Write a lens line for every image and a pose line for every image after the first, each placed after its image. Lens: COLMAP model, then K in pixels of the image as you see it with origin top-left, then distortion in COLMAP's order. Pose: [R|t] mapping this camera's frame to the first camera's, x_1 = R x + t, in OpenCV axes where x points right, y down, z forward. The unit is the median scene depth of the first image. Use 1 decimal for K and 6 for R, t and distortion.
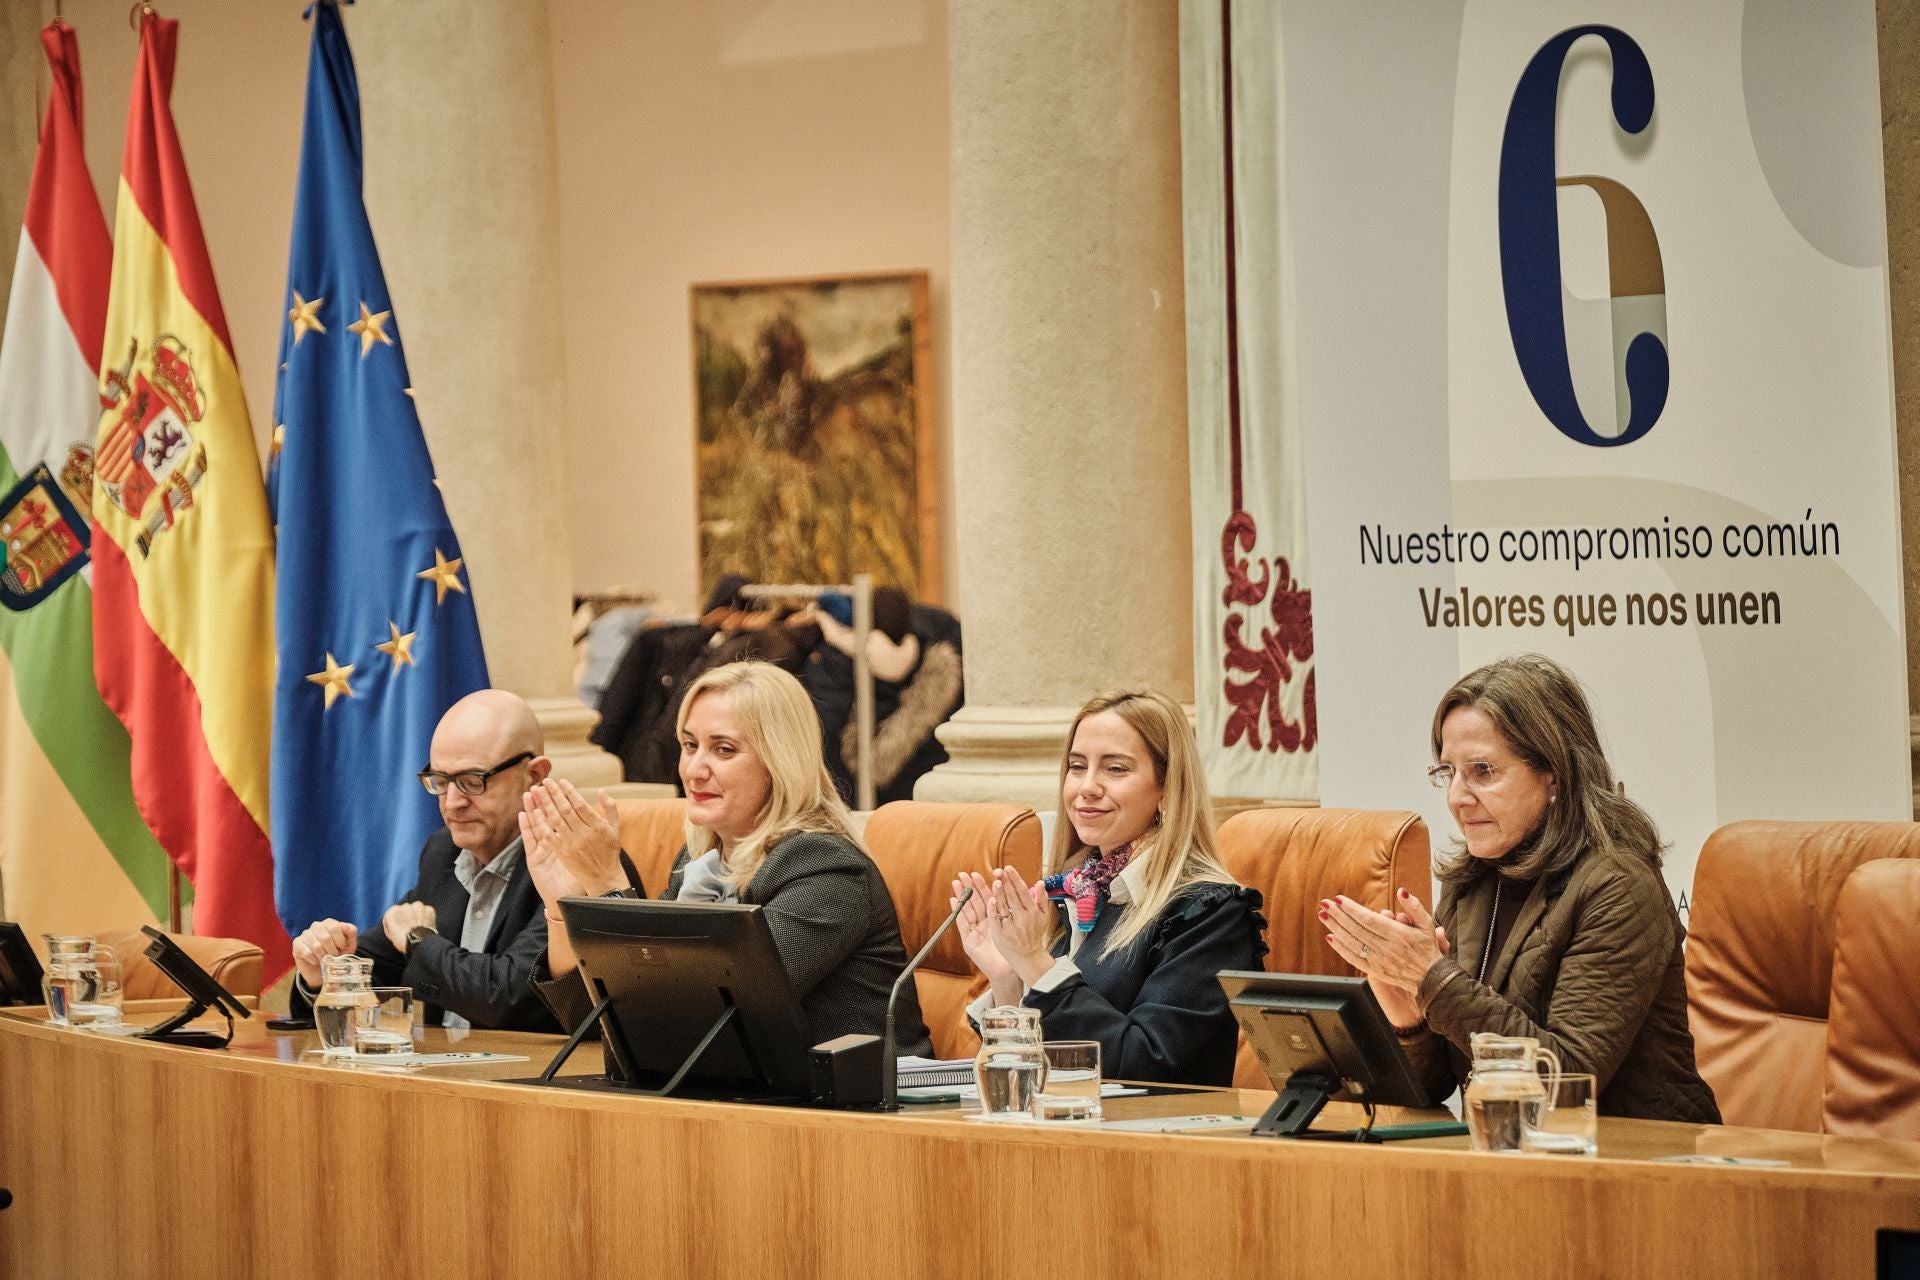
lens RADIAL K [[8059.6, 0, 960.0], [0, 8059.6, 640.0], [0, 0, 1]] dist [-0.103640, -0.119371]
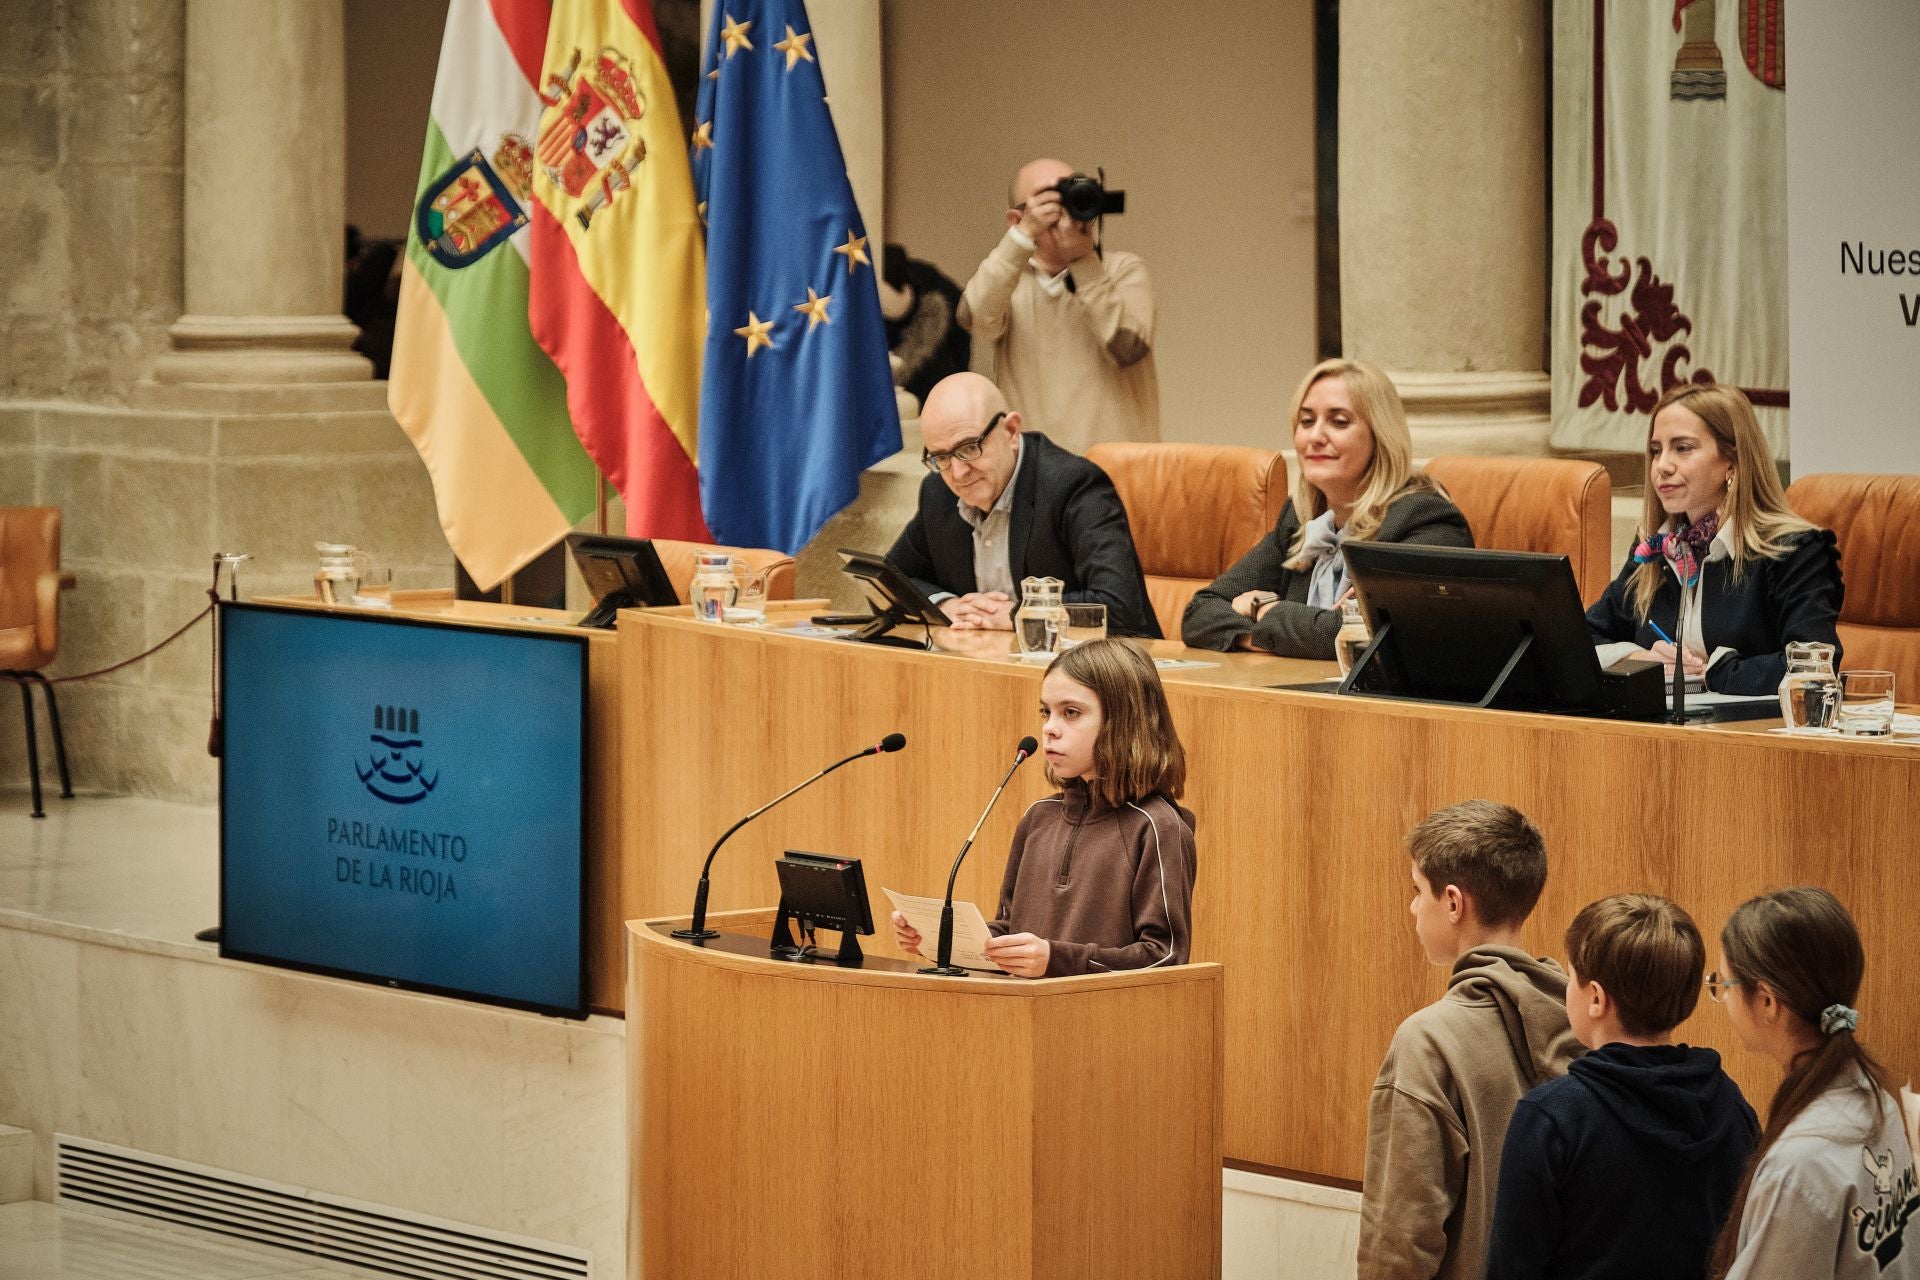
lens RADIAL K [[6320.7, 0, 994.2], [0, 6320.7, 721.0], [0, 0, 1]] dist [-0.037423, 0.761192]
pose [[0.990106, 0.009033, 0.140033, -0.191595], [-0.019638, 0.997025, 0.074534, -0.009427], [-0.138943, -0.076546, 0.987338, 0.041223]]
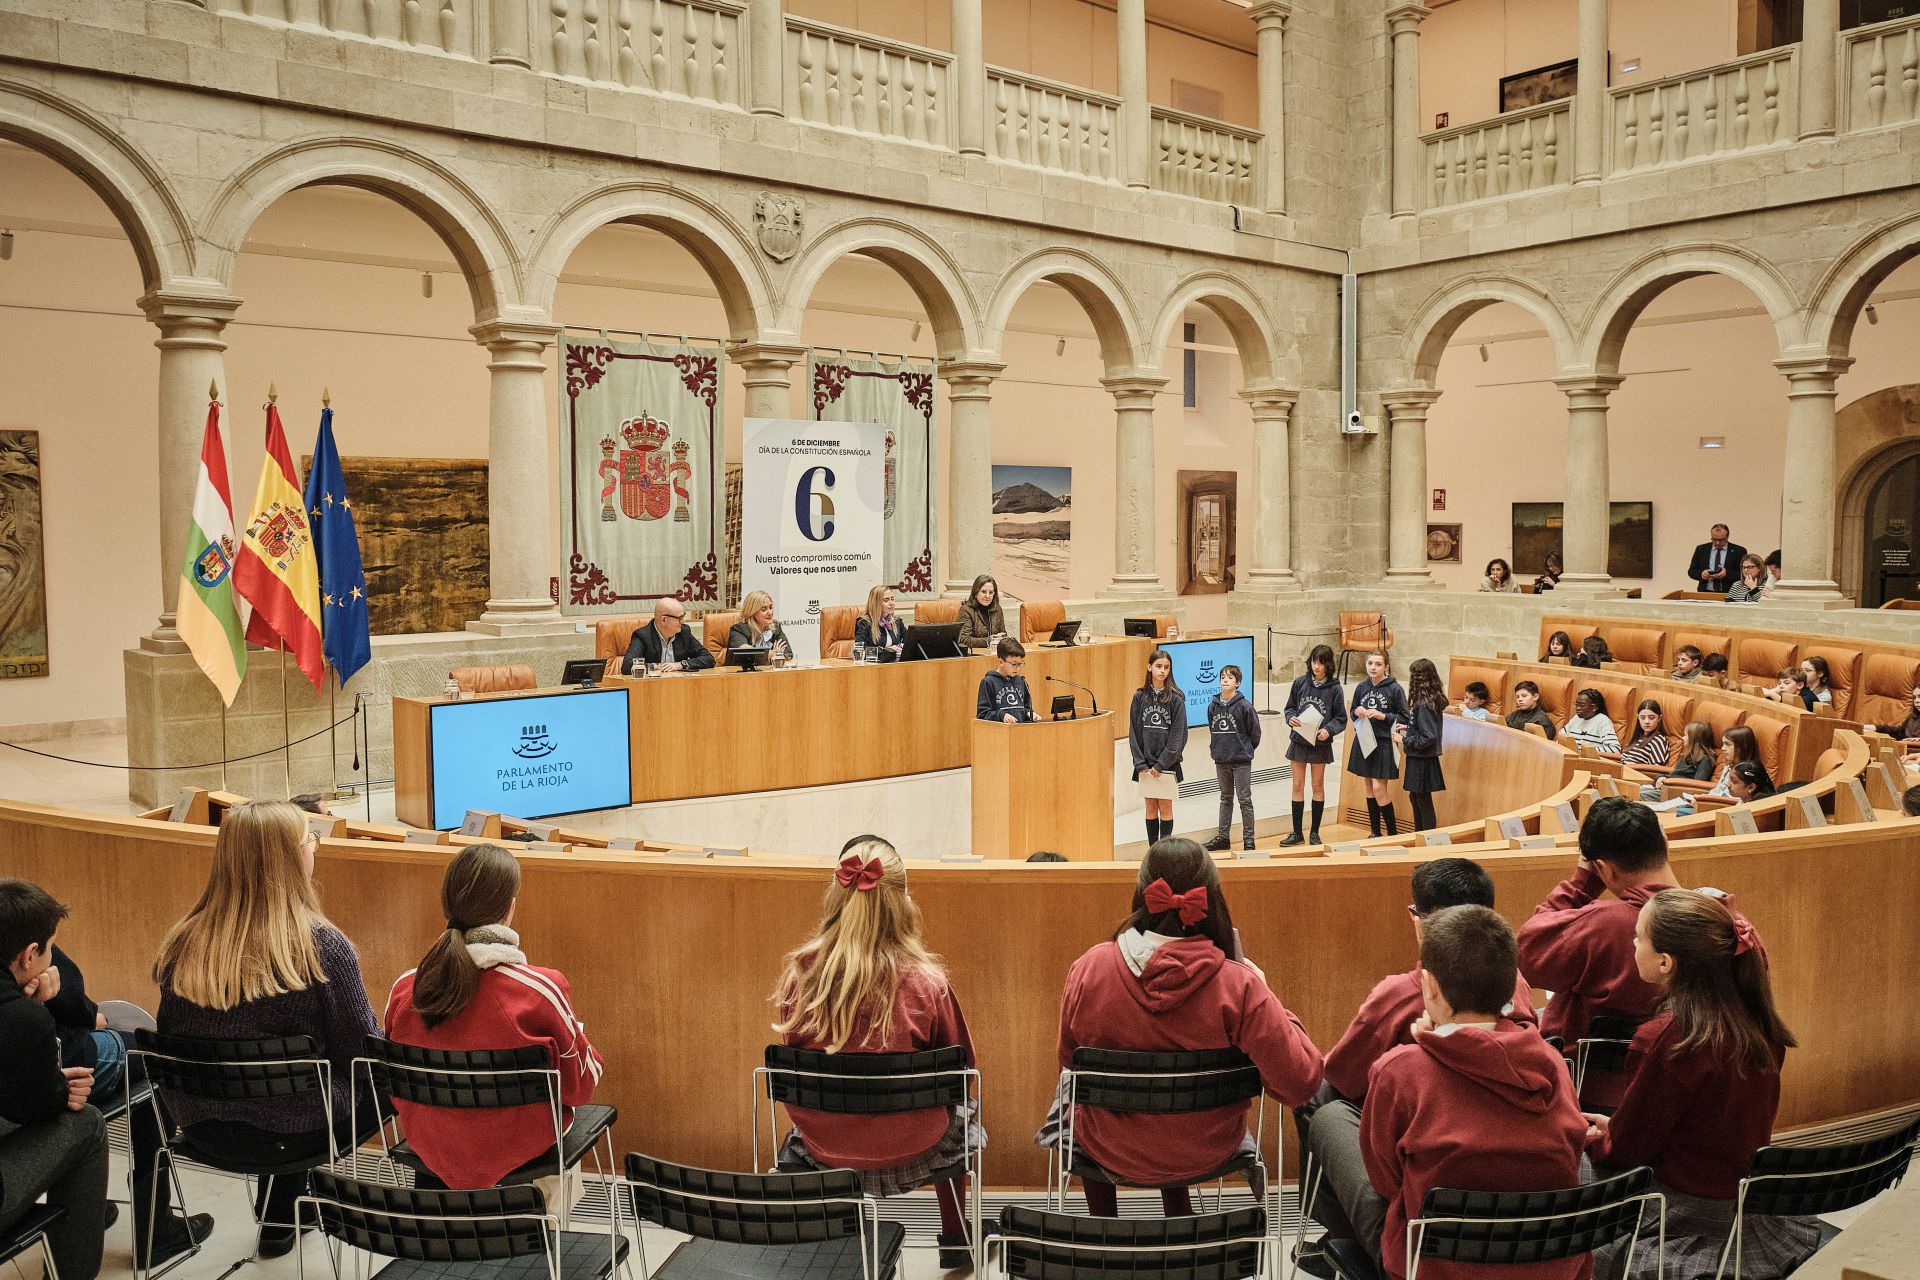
lens RADIAL K [[1576.3, 0, 947.5], [0, 1576.3, 618.5], [0, 0, 1]] dist [-0.034010, 0.010785]
pose [[-0.150787, -0.044704, 0.987555, -0.871157], [0.016557, 0.998723, 0.047738, -0.017805], [-0.988428, 0.023549, -0.149854, 0.912470]]
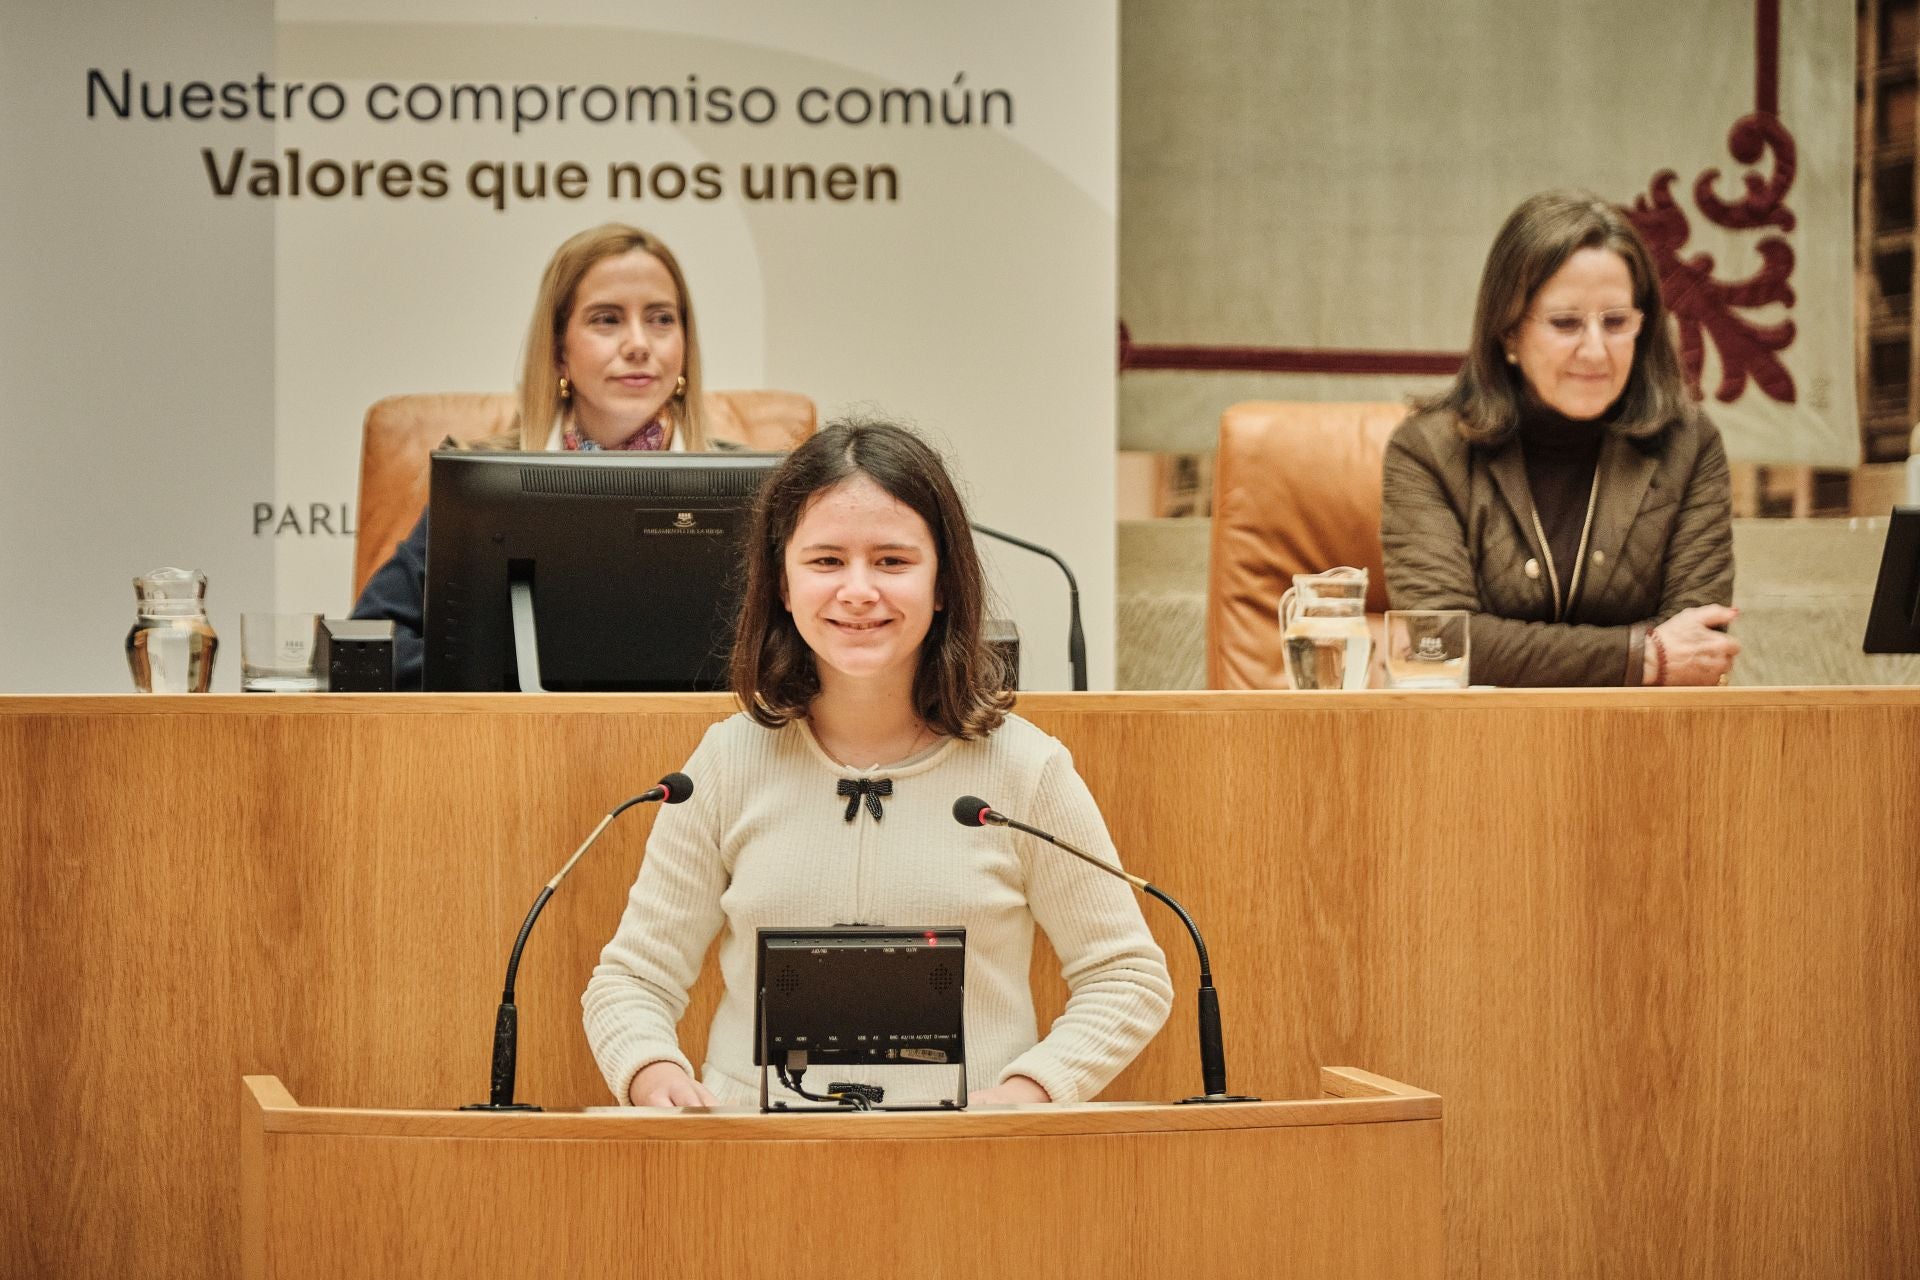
lens RADIAL K [[7348.6, 0, 960.0], [0, 7348.6, 640.0], [0, 0, 1]] dist [-0.098618, -1.344327]
pose [[0.390523, 0.010878, 0.920529, -0.528840], [0.000300, 0.999929, -0.011944, 0.046262], [-0.920593, 0.004940, 0.390491, 0.556962]]
